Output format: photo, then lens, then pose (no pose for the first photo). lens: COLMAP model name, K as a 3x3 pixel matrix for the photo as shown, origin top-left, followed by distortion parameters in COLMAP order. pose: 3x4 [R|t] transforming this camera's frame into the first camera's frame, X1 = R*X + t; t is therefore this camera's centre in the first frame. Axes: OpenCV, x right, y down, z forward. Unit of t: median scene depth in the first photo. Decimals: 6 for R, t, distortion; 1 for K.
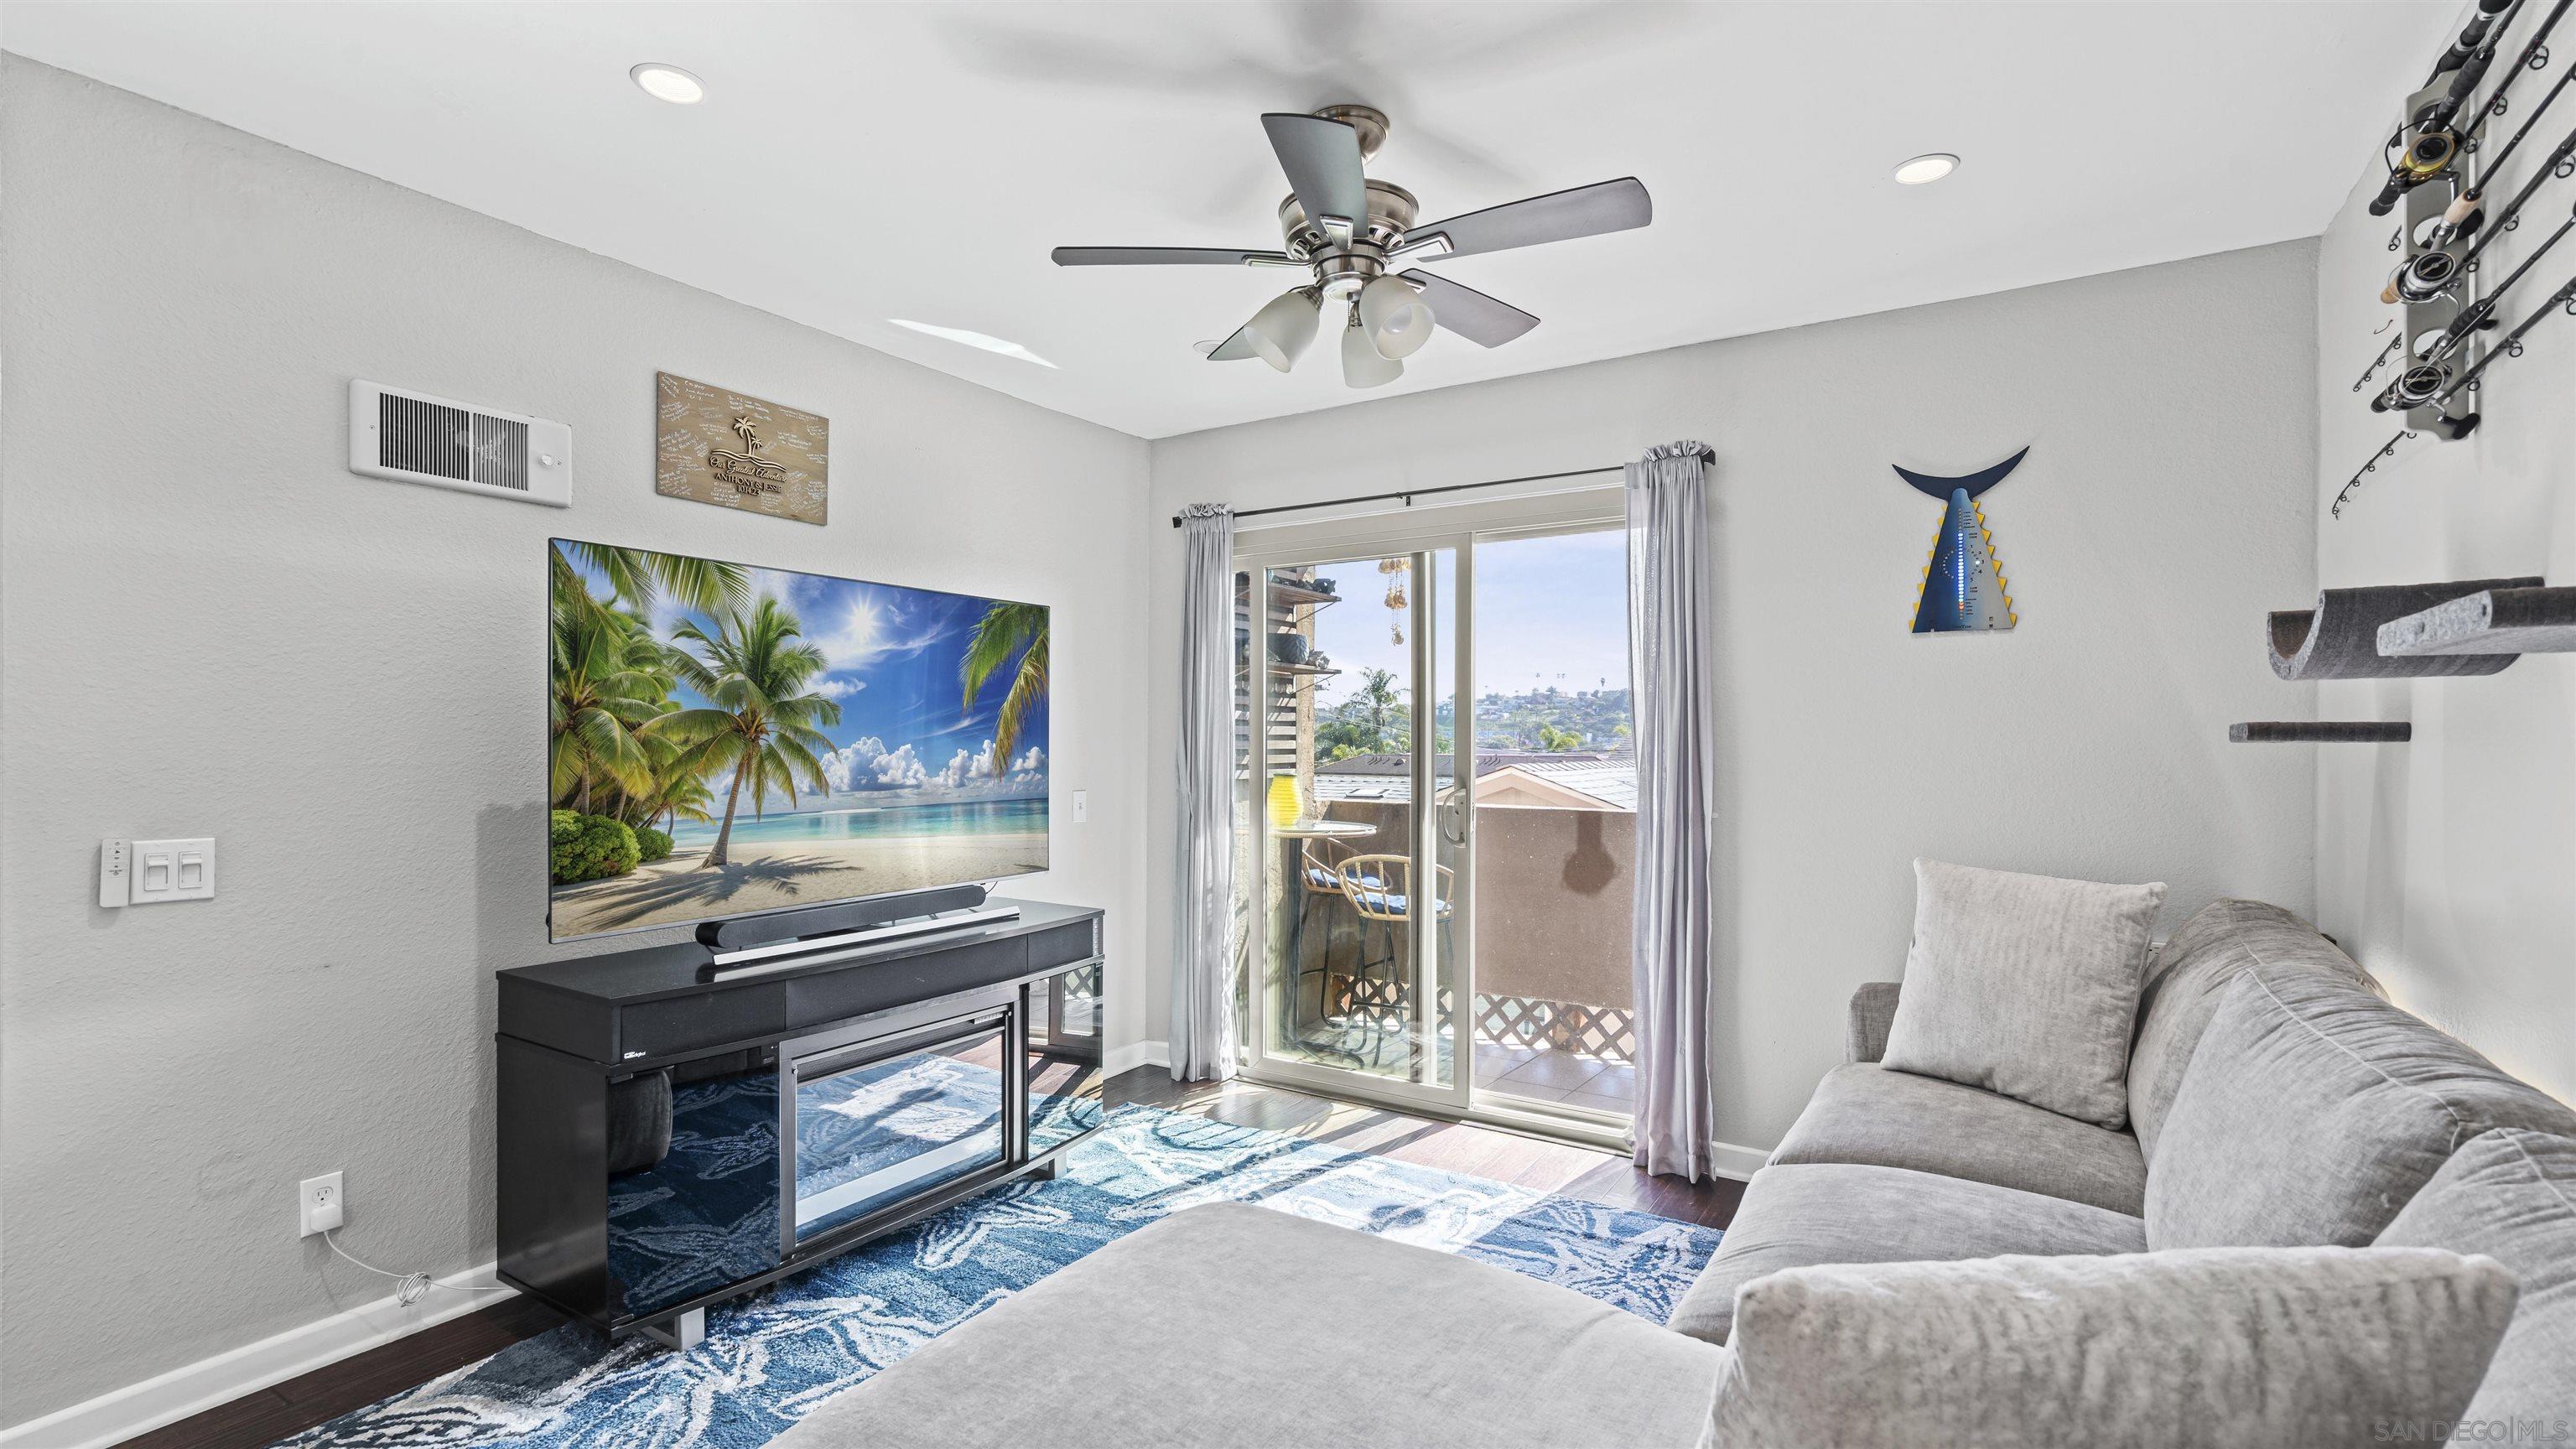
lens RADIAL K [[1148.6, 0, 1293.2], [0, 1148.6, 734.7], [0, 0, 1]] dist [-0.002688, -0.000228]
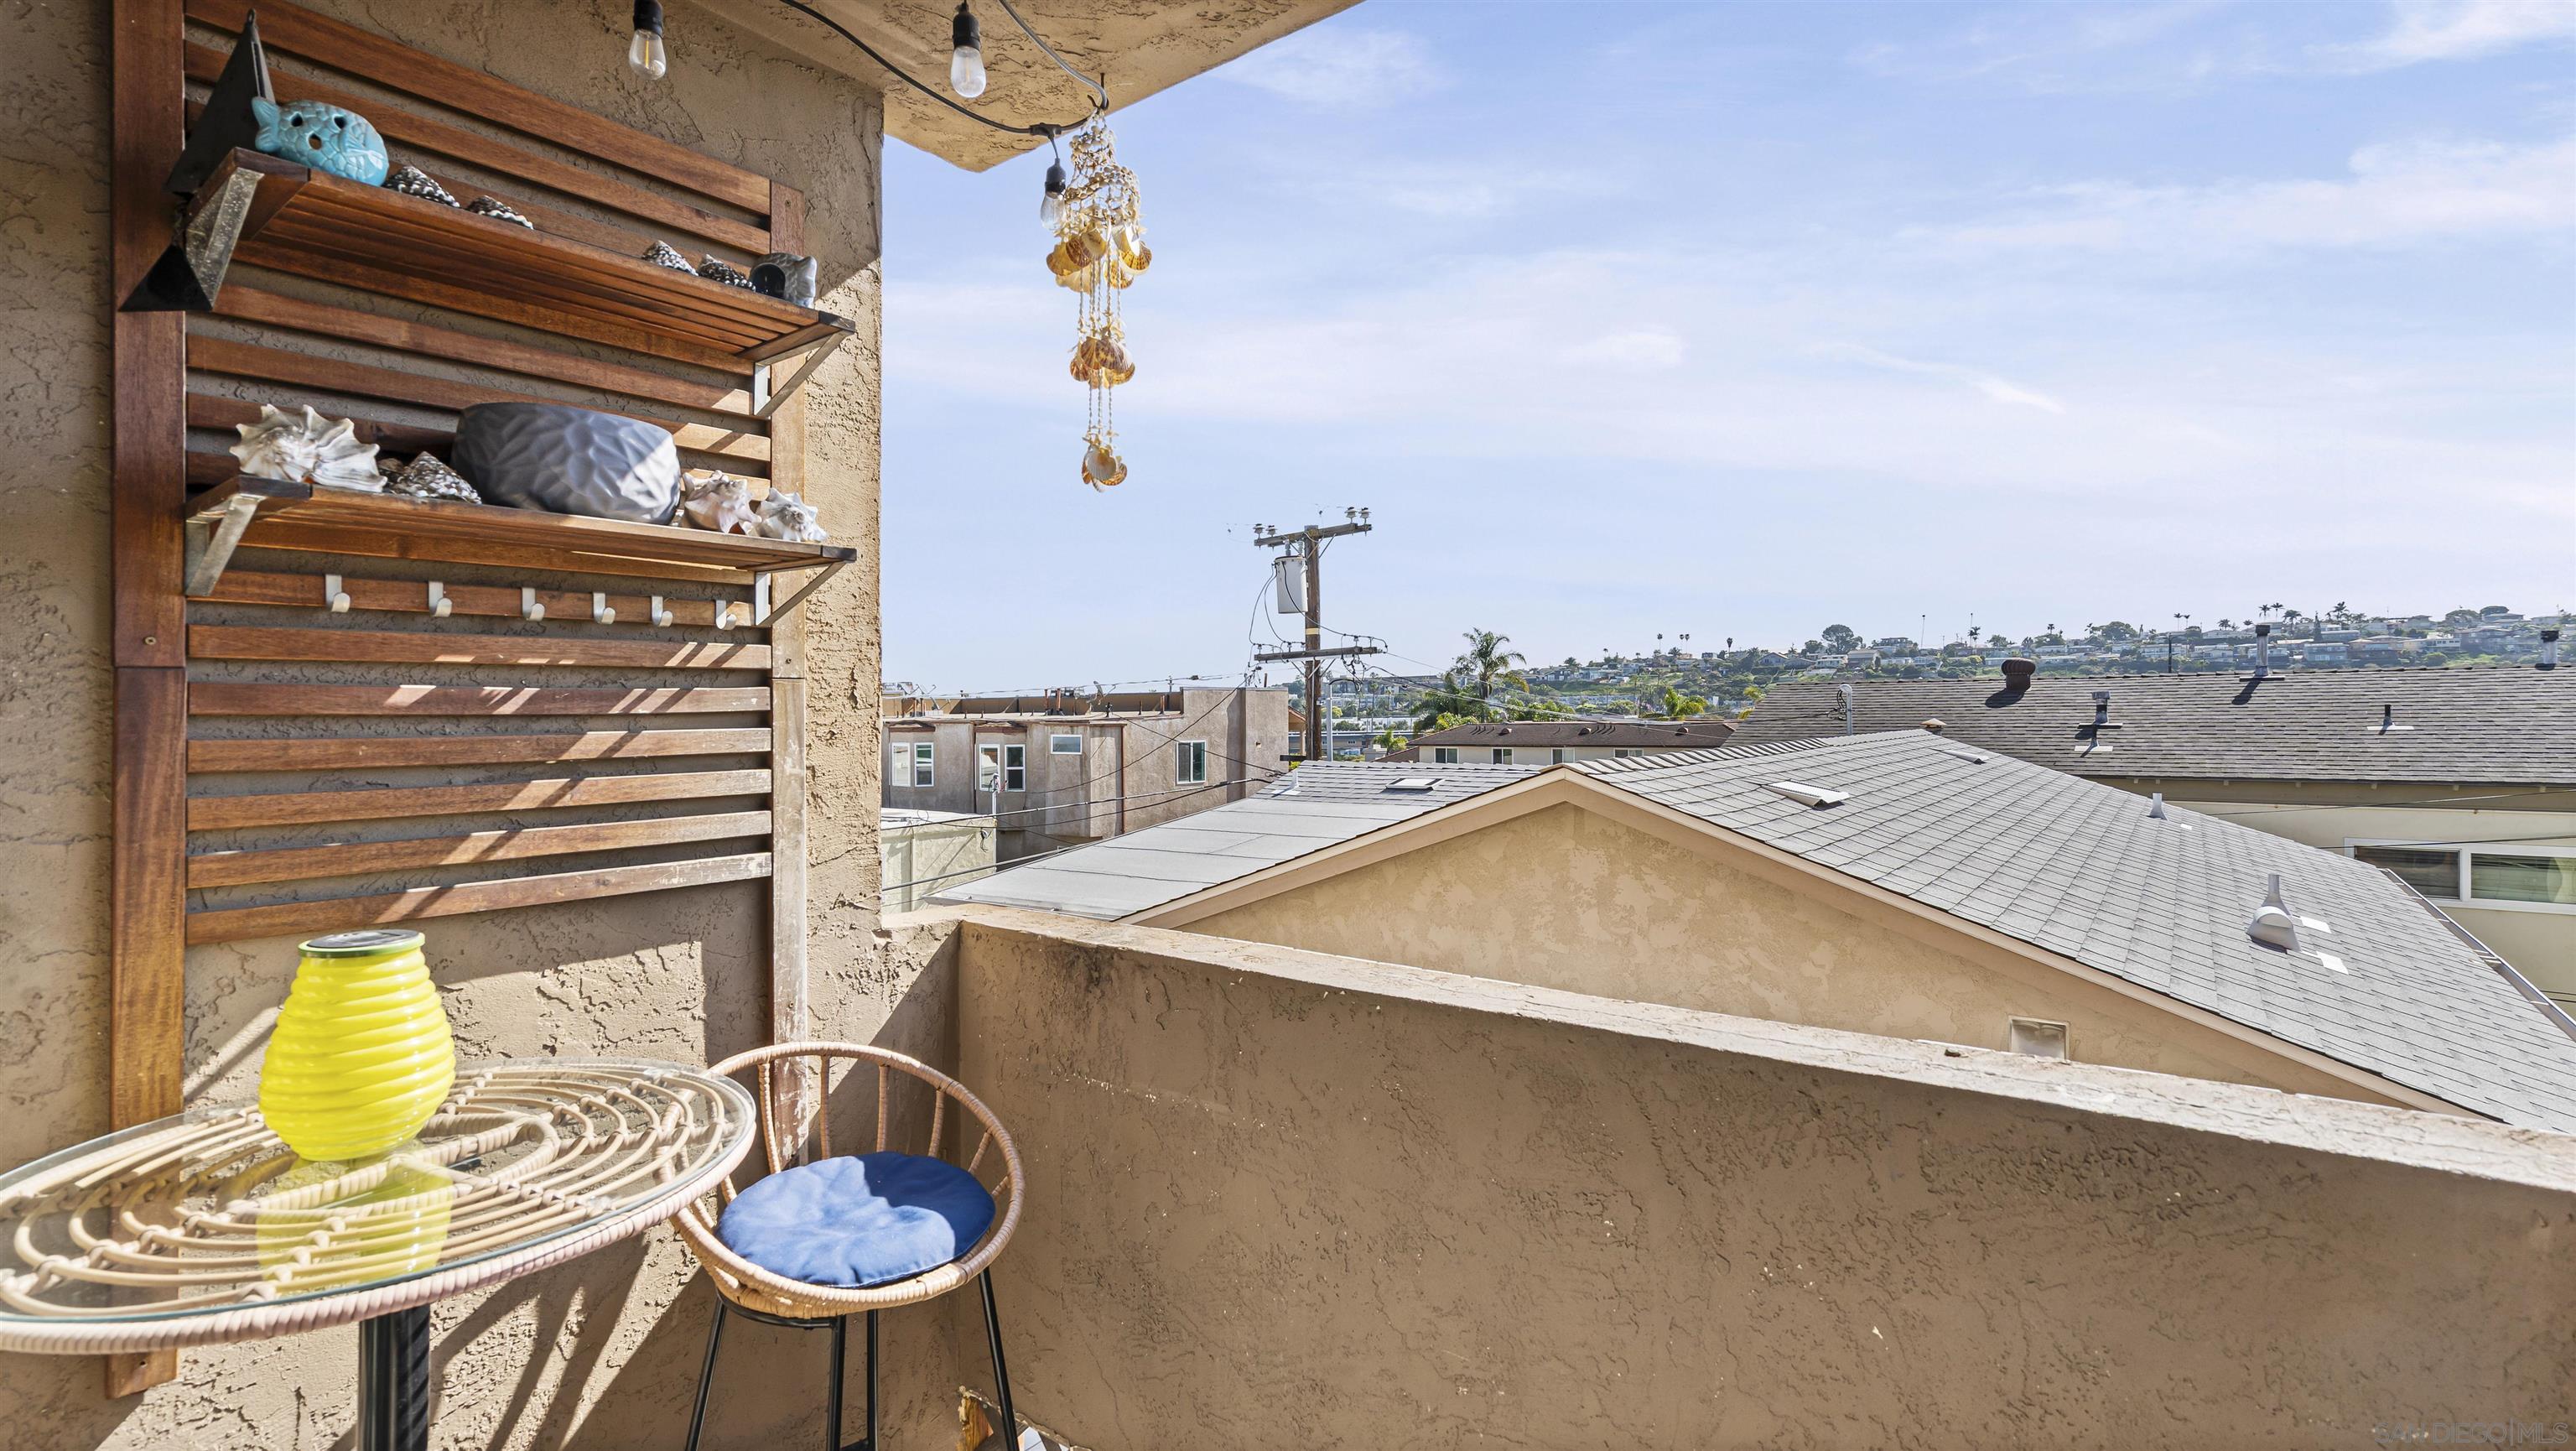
lens RADIAL K [[1200.8, 0, 1288.0], [0, 1200.8, 725.5], [0, 0, 1]] dist [-0.002829, -0.000587]
pose [[0.995843, -0.015395, -0.089774, 0.184219], [0.016930, 0.999723, 0.016366, -0.010877], [0.089497, -0.017818, 0.995828, 0.665266]]
